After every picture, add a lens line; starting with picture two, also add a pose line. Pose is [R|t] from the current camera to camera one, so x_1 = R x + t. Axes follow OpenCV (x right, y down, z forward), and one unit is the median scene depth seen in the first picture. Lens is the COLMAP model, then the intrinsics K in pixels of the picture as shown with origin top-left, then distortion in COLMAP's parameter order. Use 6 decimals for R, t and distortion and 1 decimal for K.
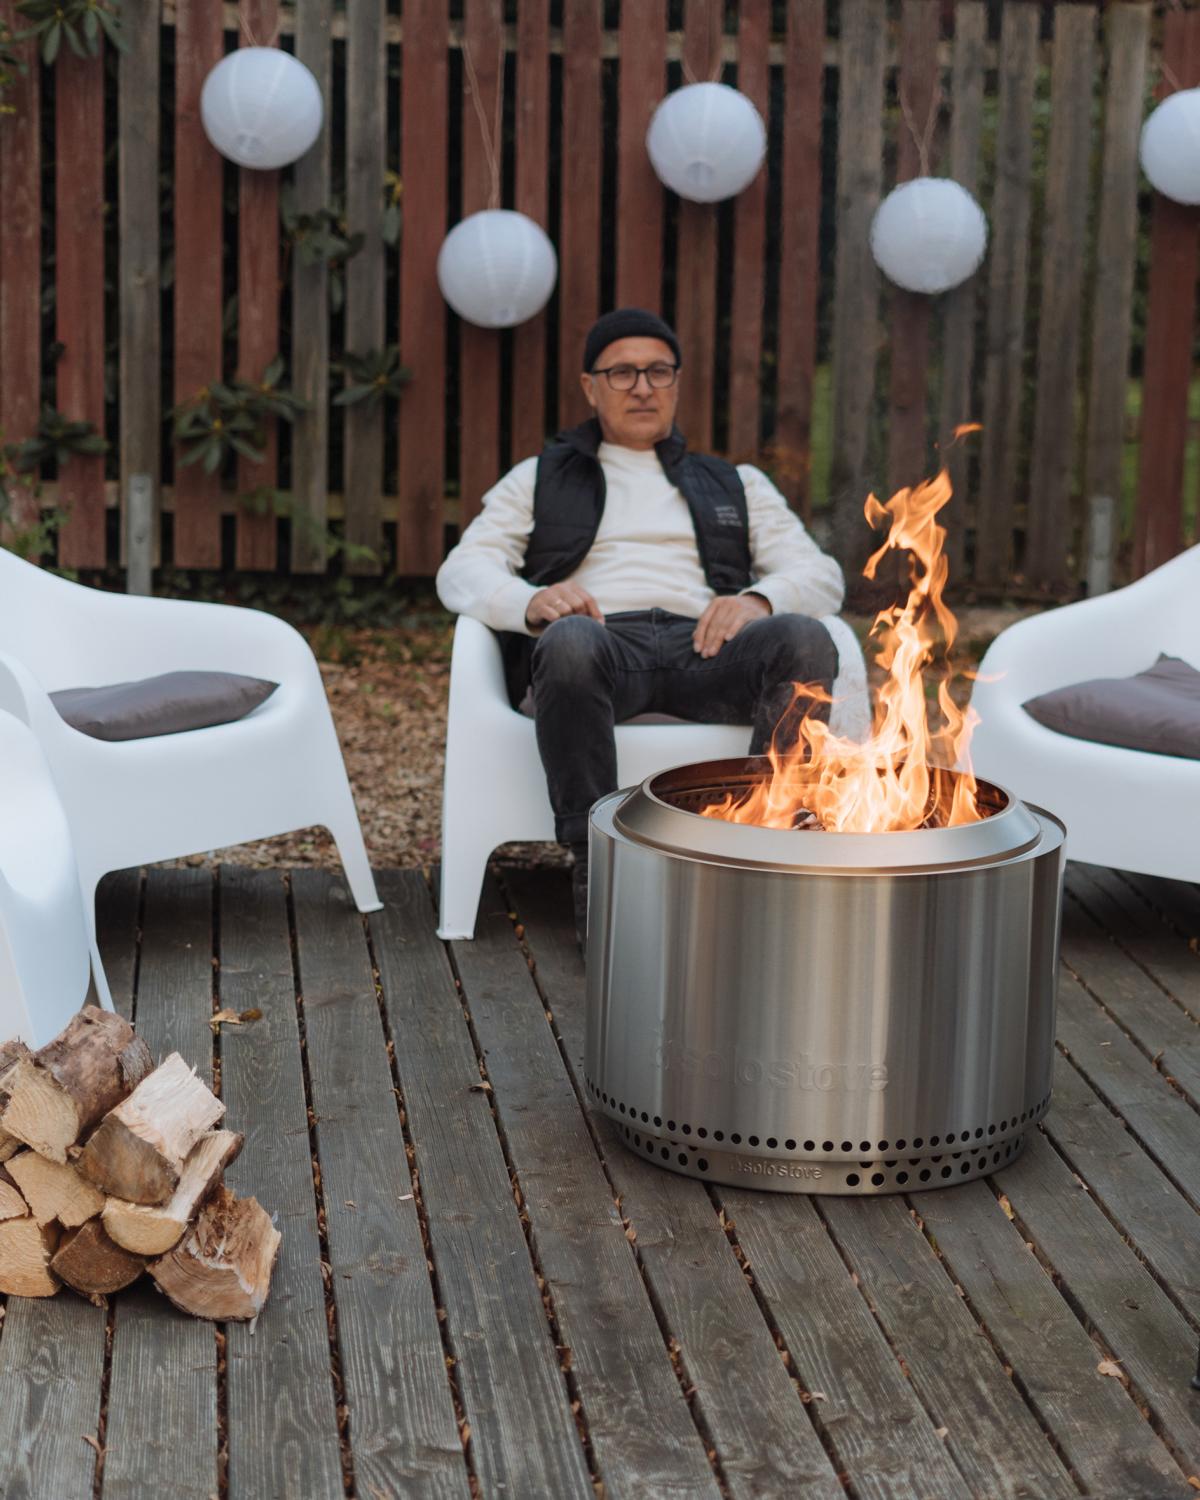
lens RADIAL K [[3205.7, 0, 776.1], [0, 3205.7, 750.2], [0, 0, 1]] dist [-0.026089, 0.135082]
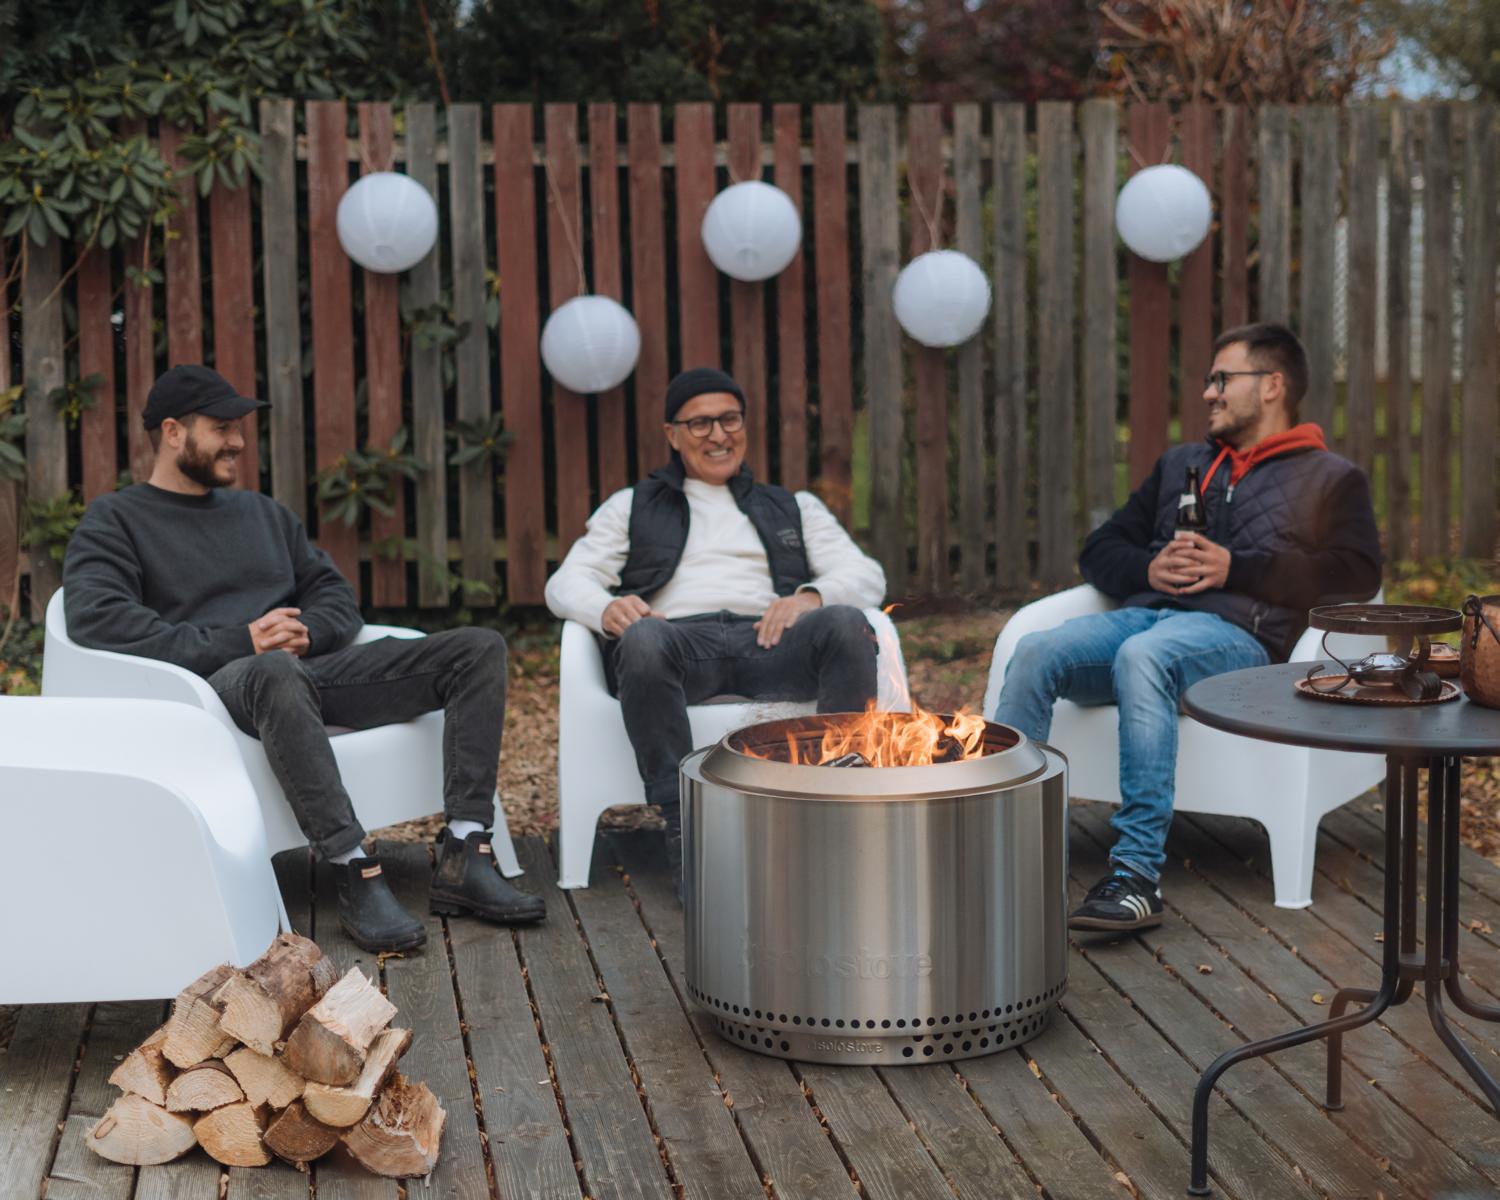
lens RADIAL K [[3205.7, 0, 750.0], [0, 3205.7, 600.0], [0, 0, 1]] dist [-0.026089, 0.135082]
pose [[0.998344, -0.048995, -0.030131, 0.007785], [0.046288, 0.995324, -0.084783, 0.054181], [0.034144, 0.083248, 0.995944, -0.201567]]
